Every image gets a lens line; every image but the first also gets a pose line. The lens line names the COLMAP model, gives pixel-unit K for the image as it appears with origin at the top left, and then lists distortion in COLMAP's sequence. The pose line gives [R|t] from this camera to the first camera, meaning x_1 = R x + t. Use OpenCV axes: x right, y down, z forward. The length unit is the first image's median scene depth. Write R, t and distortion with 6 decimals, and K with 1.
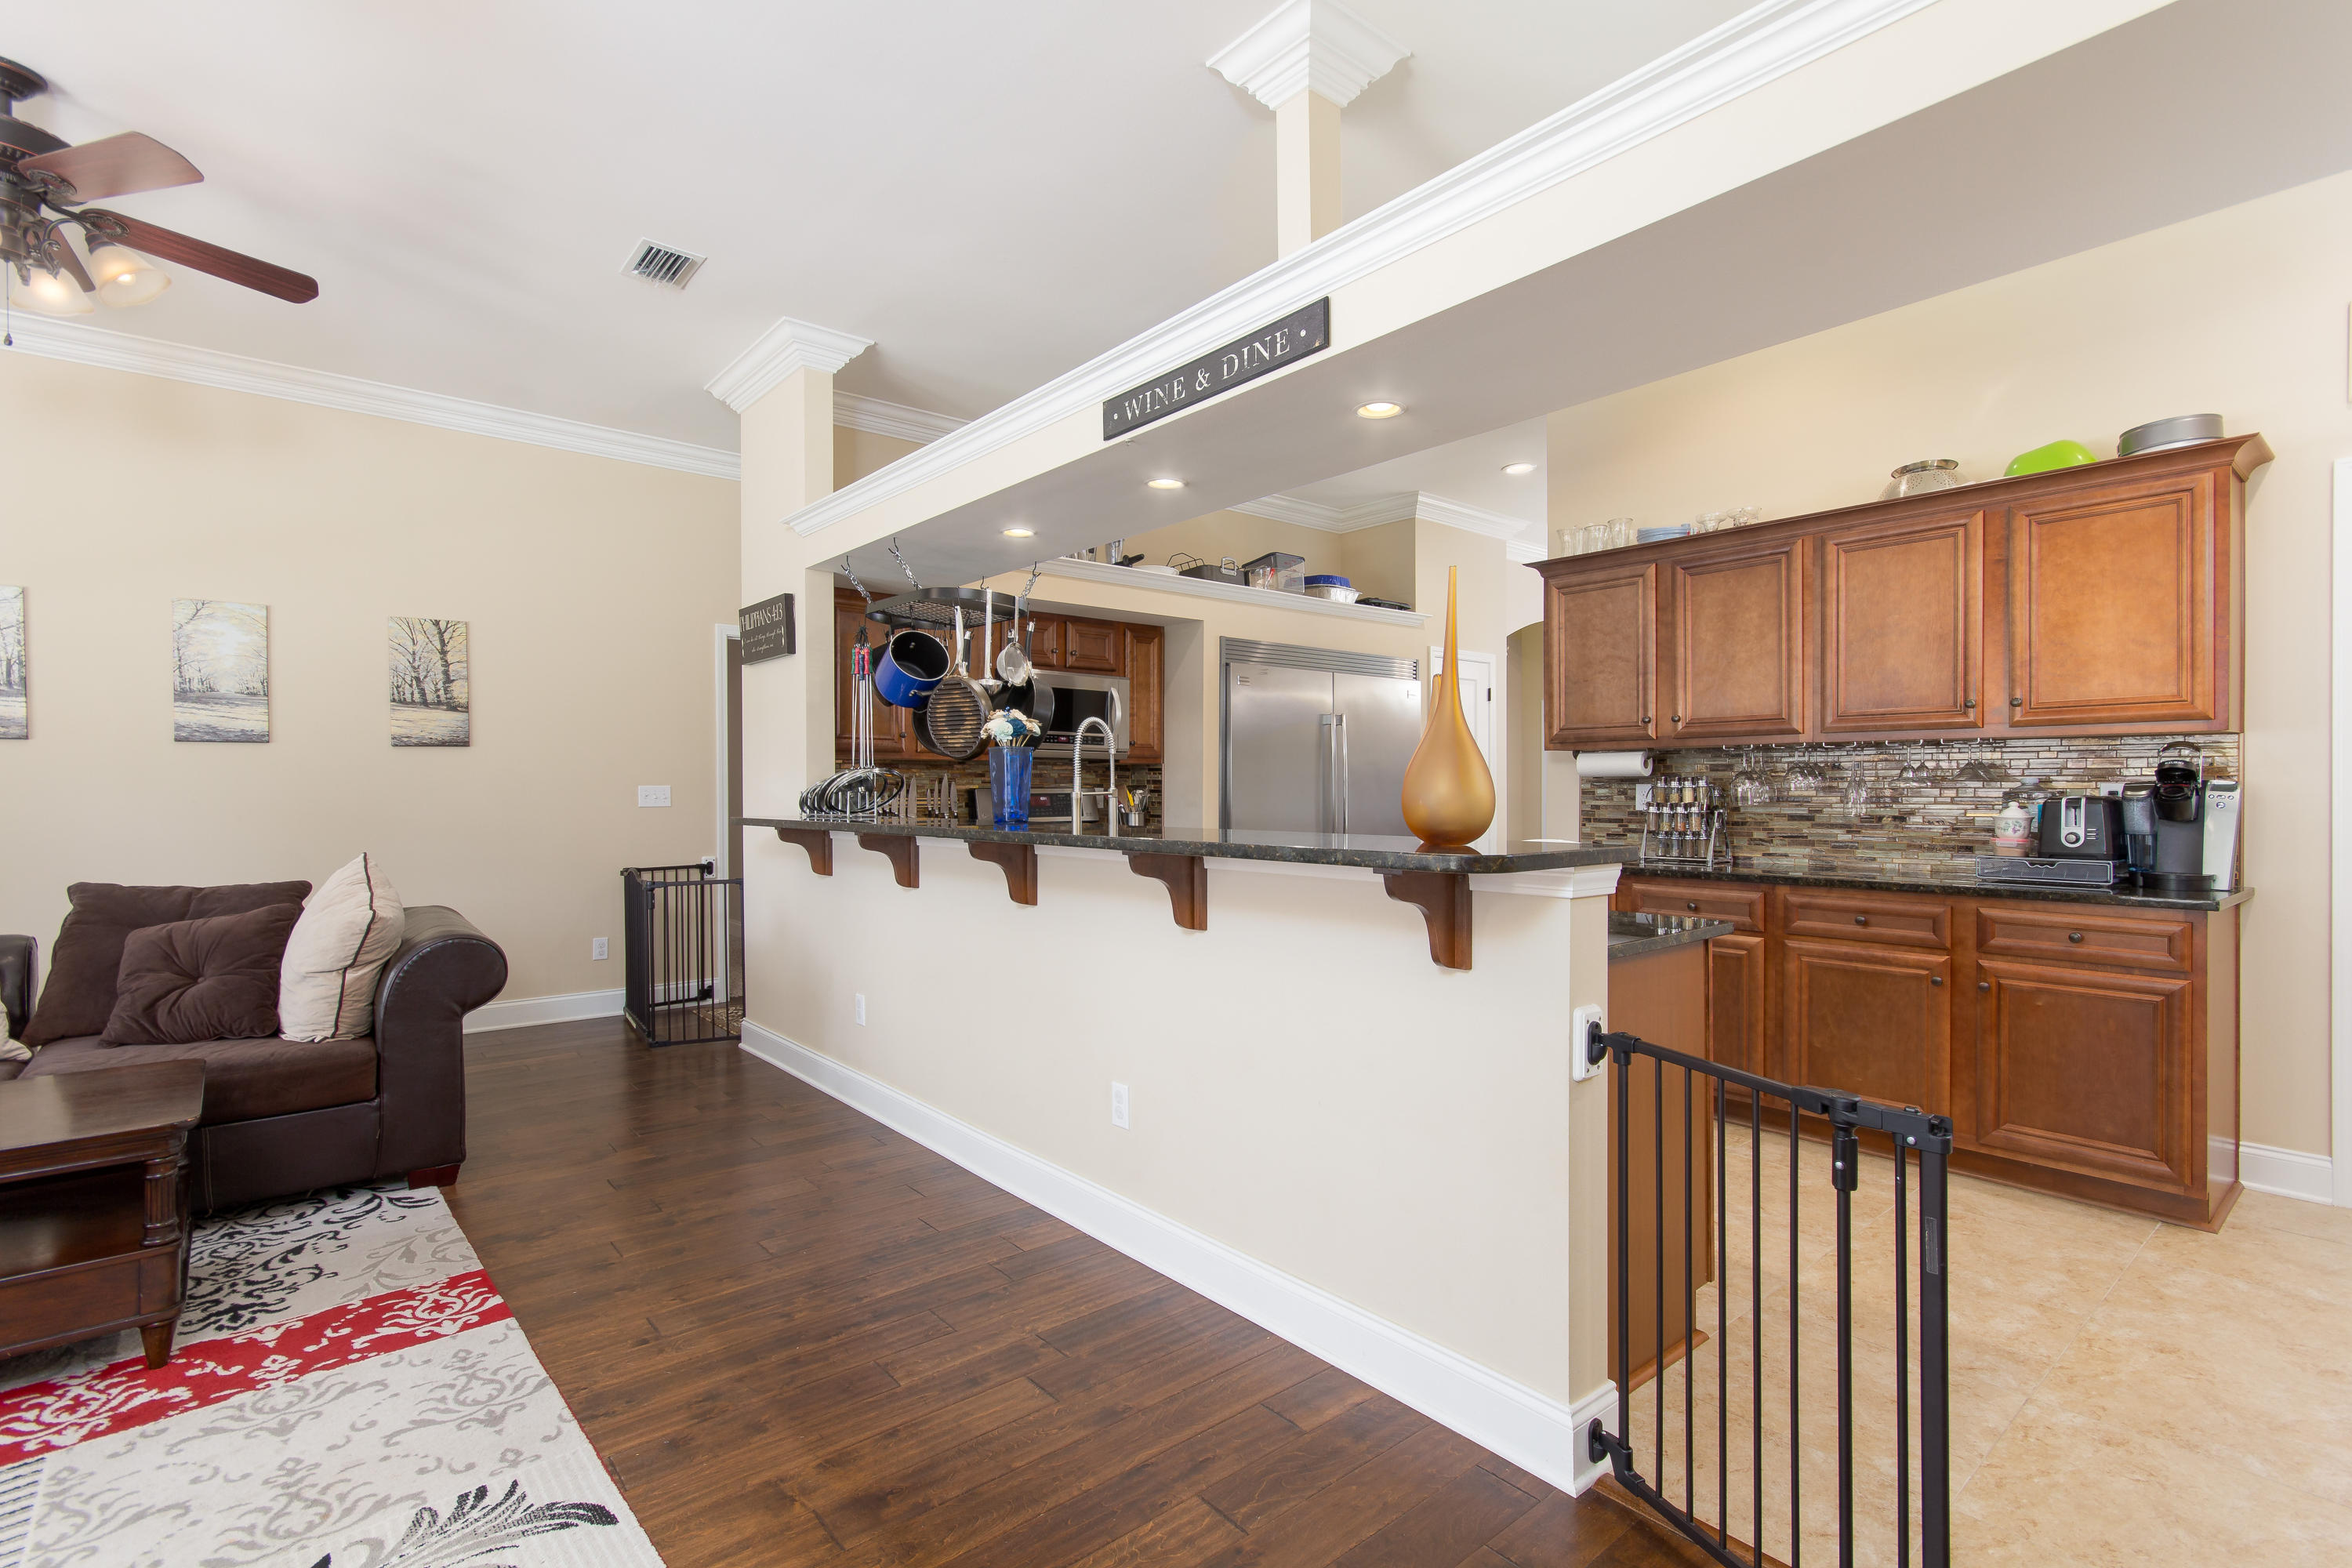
lens RADIAL K [[1093.0, 0, 1176.0], [0, 1093.0, 784.0], [0, 0, 1]] dist [0.012141, 0.000281]
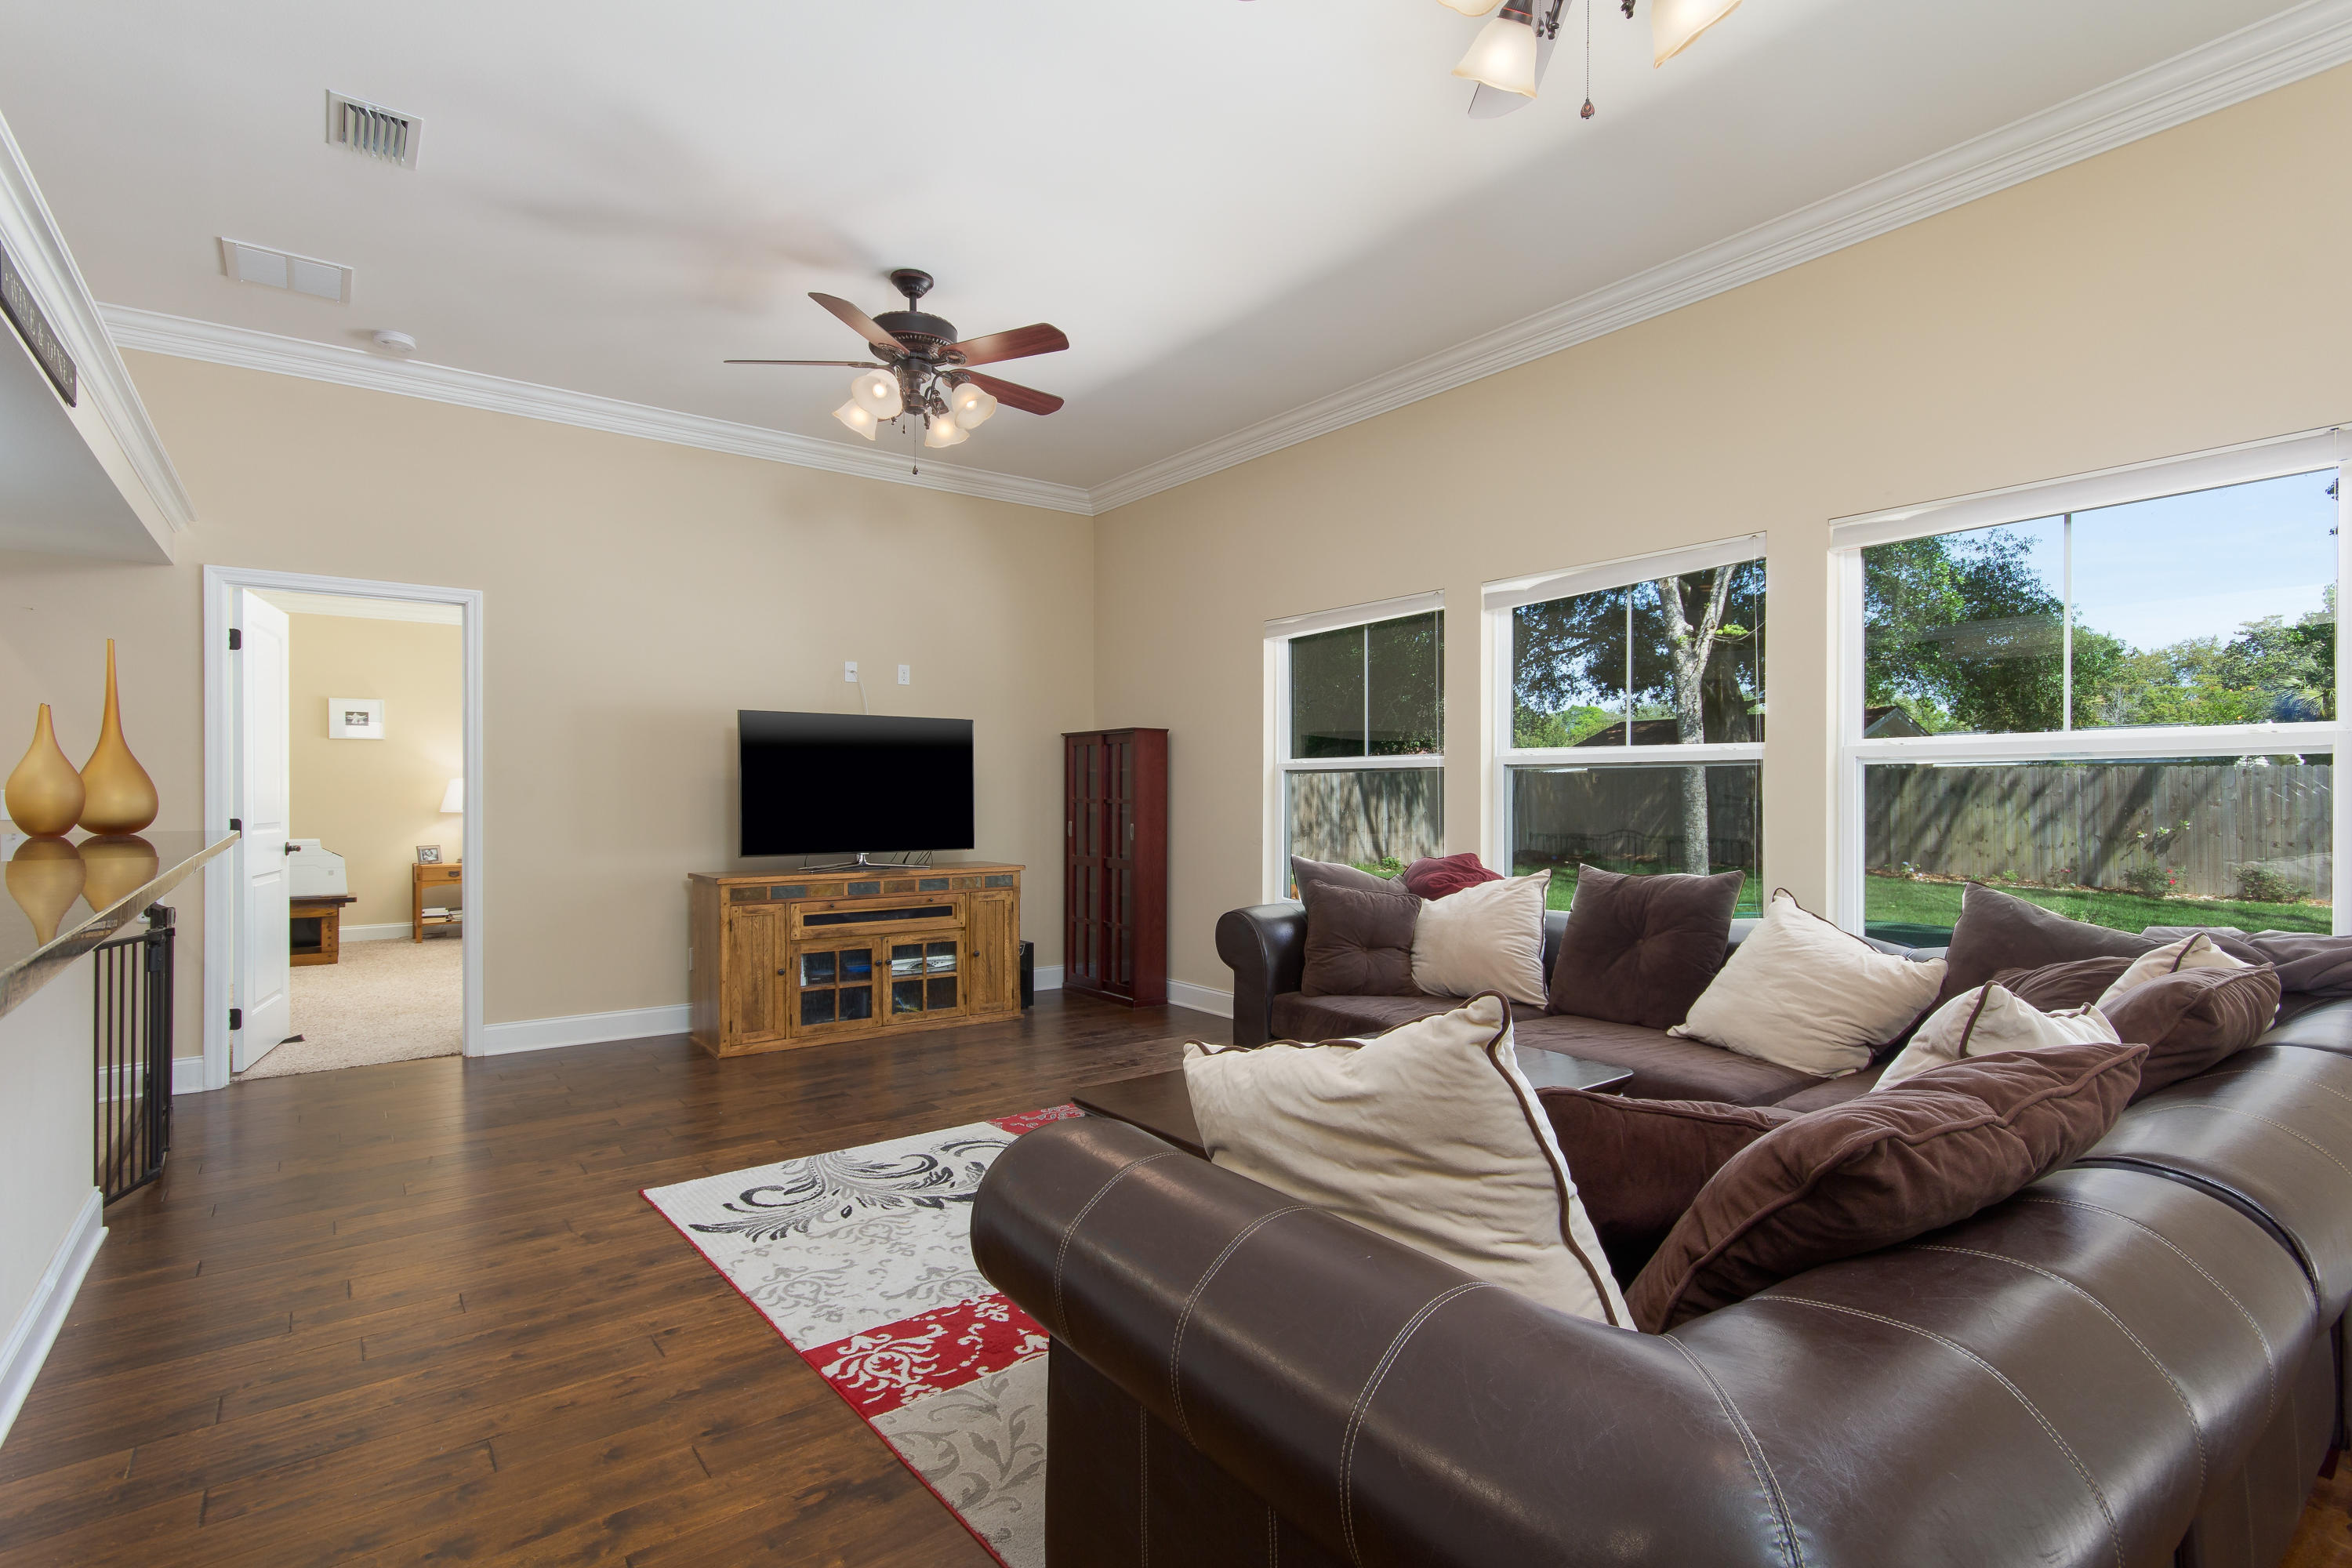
lens RADIAL K [[1124.7, 0, 1176.0], [0, 1124.7, 784.0], [0, 0, 1]] dist [-0.000409, 0.000043]
pose [[-0.998794, 0.002321, 0.049046, -0.848451], [0.001842, 0.999950, -0.009793, 0.008716], [-0.049066, -0.009691, -0.998749, 1.706624]]
